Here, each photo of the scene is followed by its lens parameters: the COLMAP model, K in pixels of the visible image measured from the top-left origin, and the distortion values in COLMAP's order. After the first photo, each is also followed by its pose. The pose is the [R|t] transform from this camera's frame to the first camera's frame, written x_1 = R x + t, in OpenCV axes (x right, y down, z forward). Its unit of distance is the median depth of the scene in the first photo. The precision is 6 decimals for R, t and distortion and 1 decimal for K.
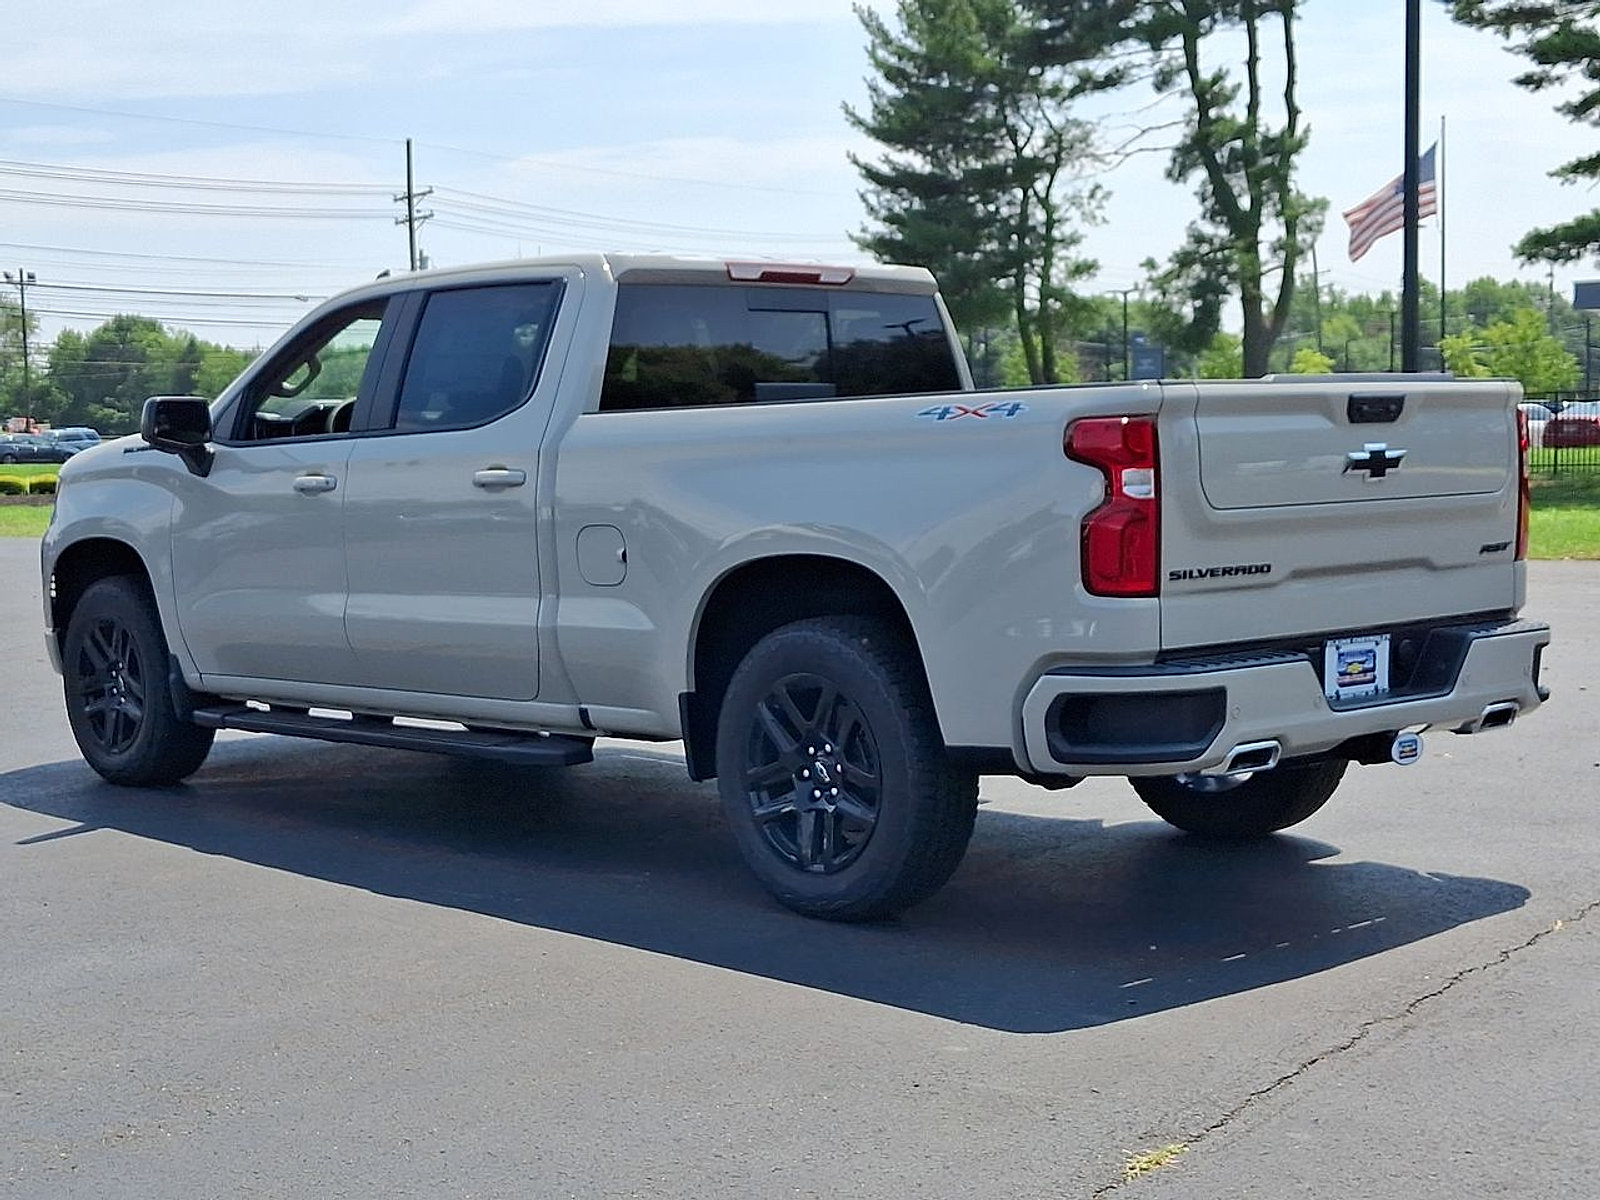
lens RADIAL K [[2505.3, 0, 800.0], [0, 2505.3, 600.0], [0, 0, 1]] dist [0.313439, -0.692751]
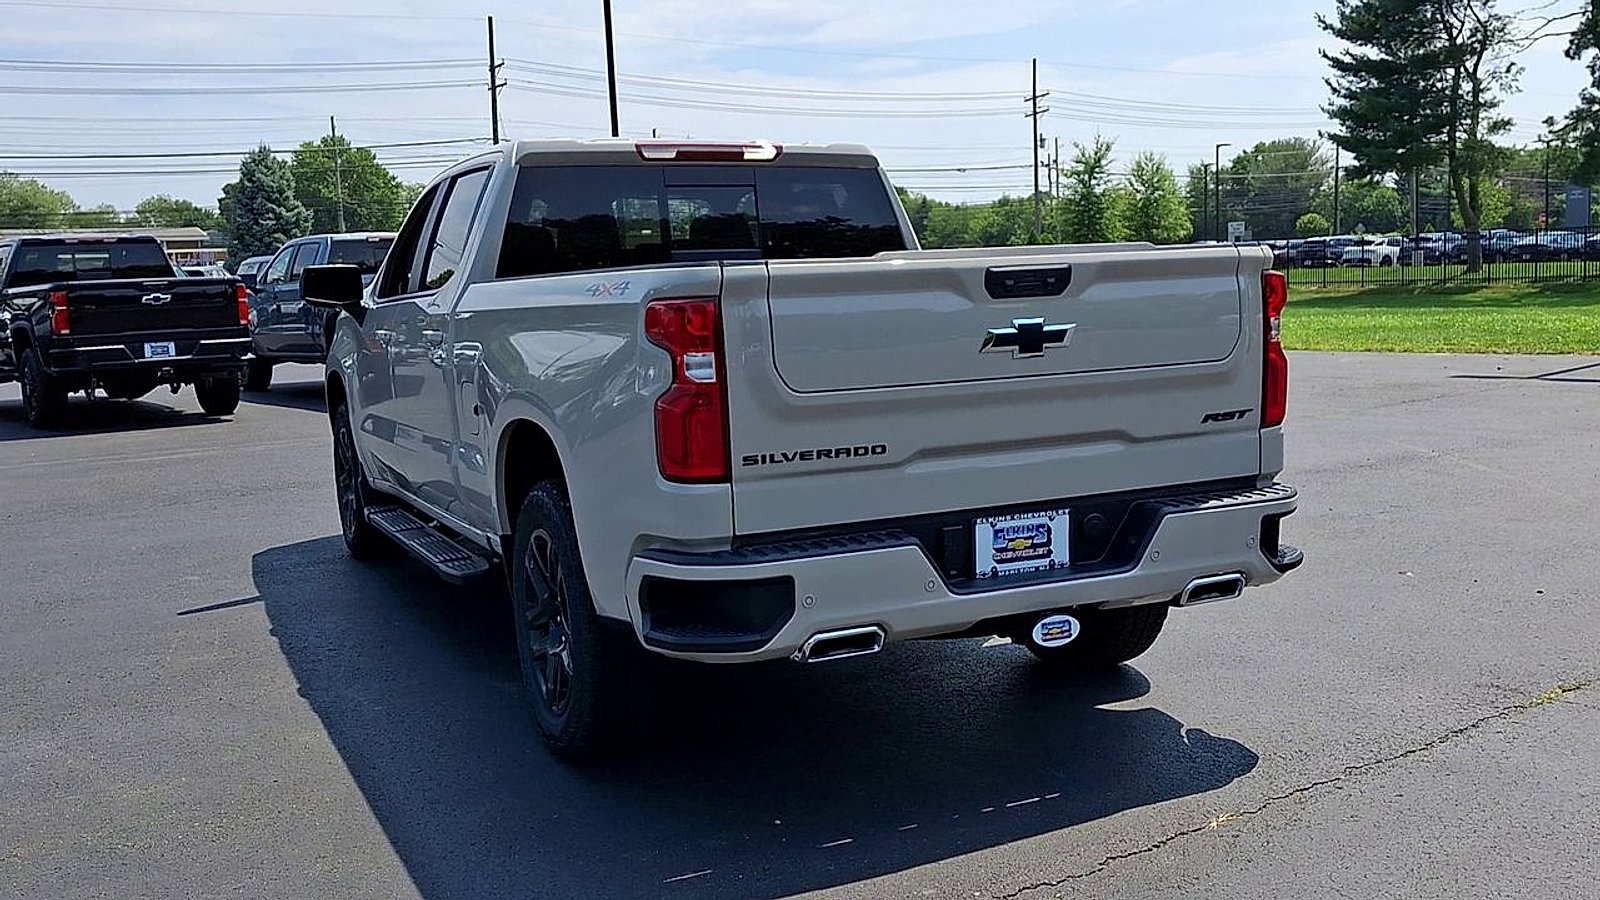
lens RADIAL K [[1619.4, 0, 829.0], [0, 1619.4, 446.6], [0, 0, 1]] dist [0.198237, -0.475417]
pose [[0.951433, 0.016702, -0.307402, 0.046932], [-0.000934, 0.998679, 0.051370, -0.005983], [0.307854, -0.048589, 0.950192, 0.051641]]
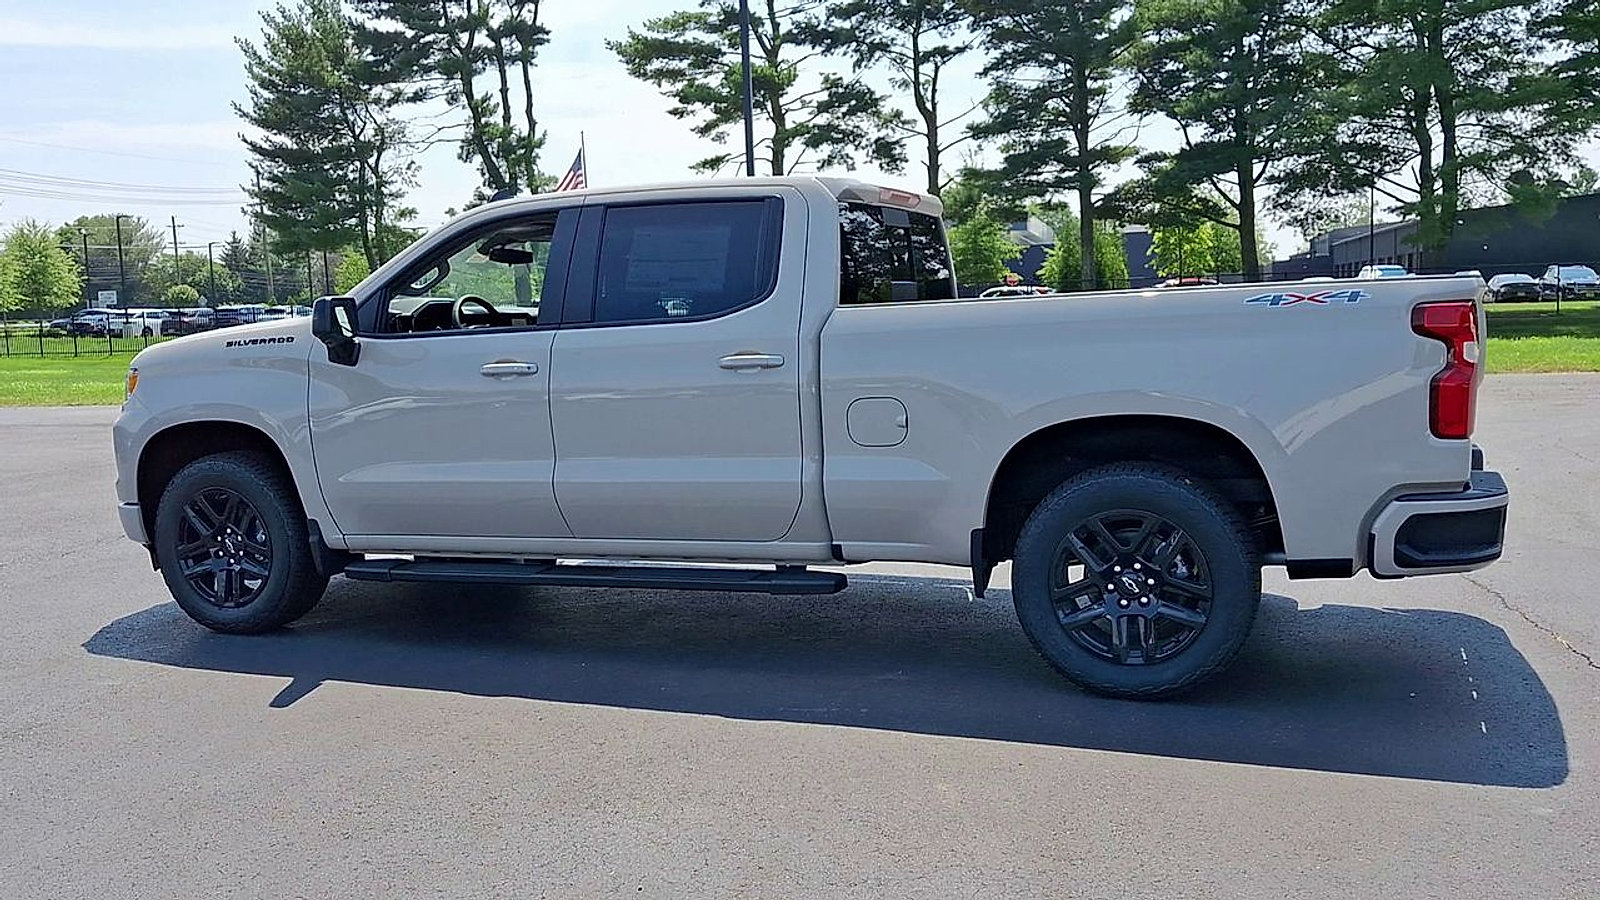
lens RADIAL K [[1437.8, 0, 825.0], [0, 1437.8, 479.6], [0, 0, 1]] dist [0.118831, -0.262355]
pose [[0.897504, -0.066401, 0.435979, -0.063294], [0.045761, 0.997285, 0.057687, -0.004812], [-0.438626, -0.031824, 0.898106, 0.058997]]
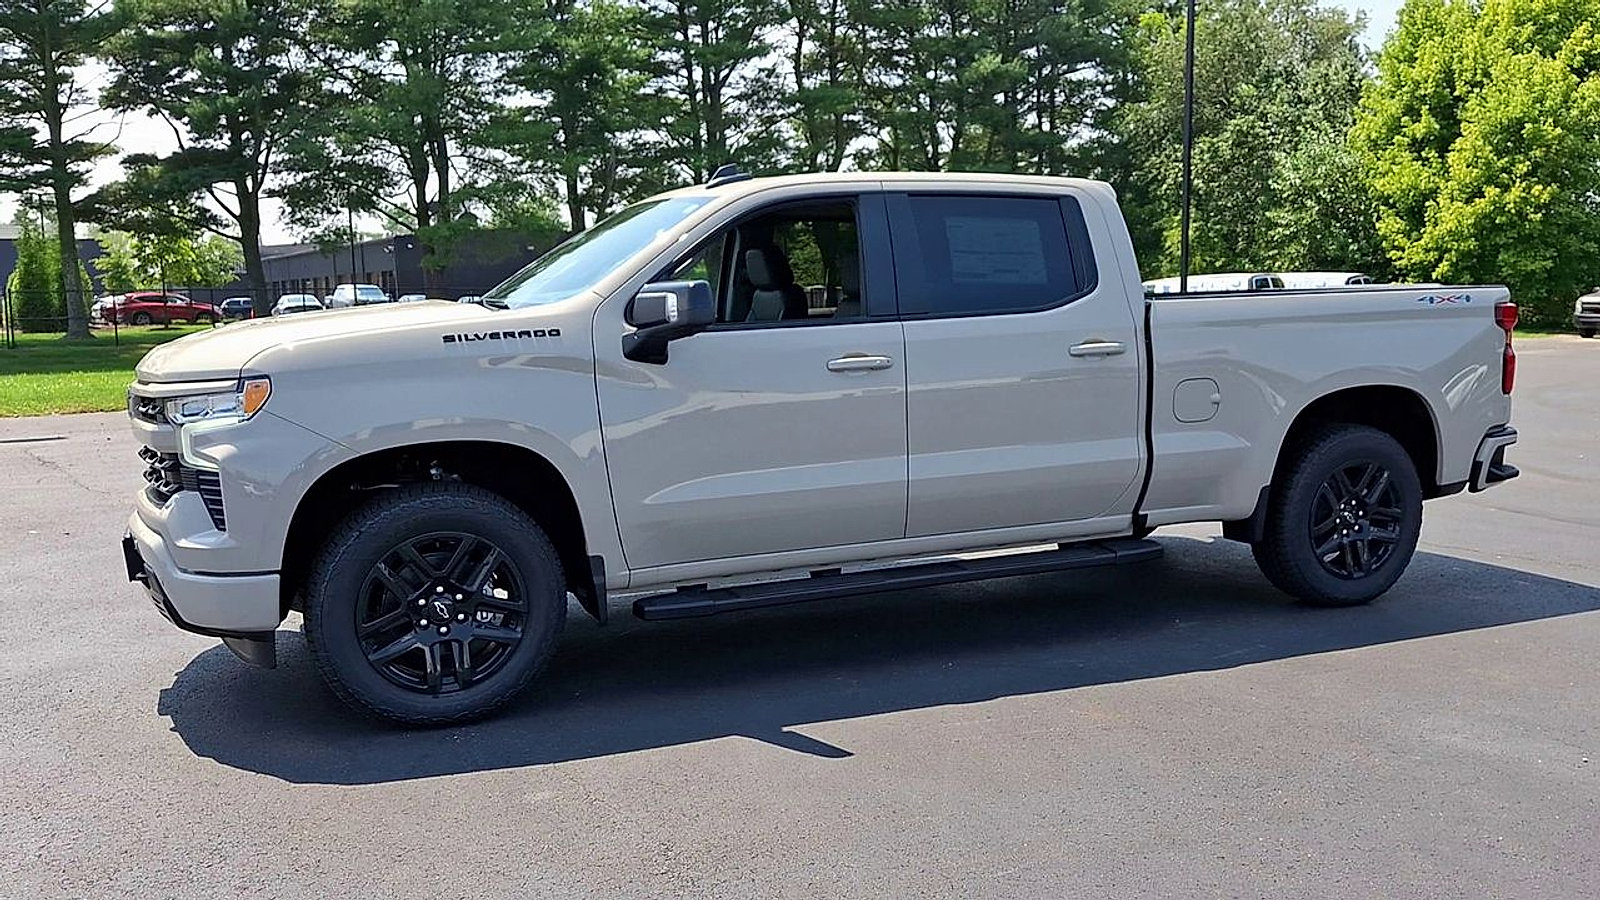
lens RADIAL K [[1478.7, 0, 837.7], [0, 1478.7, 410.4], [0, 0, 1]] dist [0.123547, -0.286032]
pose [[0.277902, -0.061487, 0.958640, -0.144856], [0.070461, 0.996566, 0.043493, -0.009640], [-0.958022, 0.055460, 0.281280, 0.148406]]
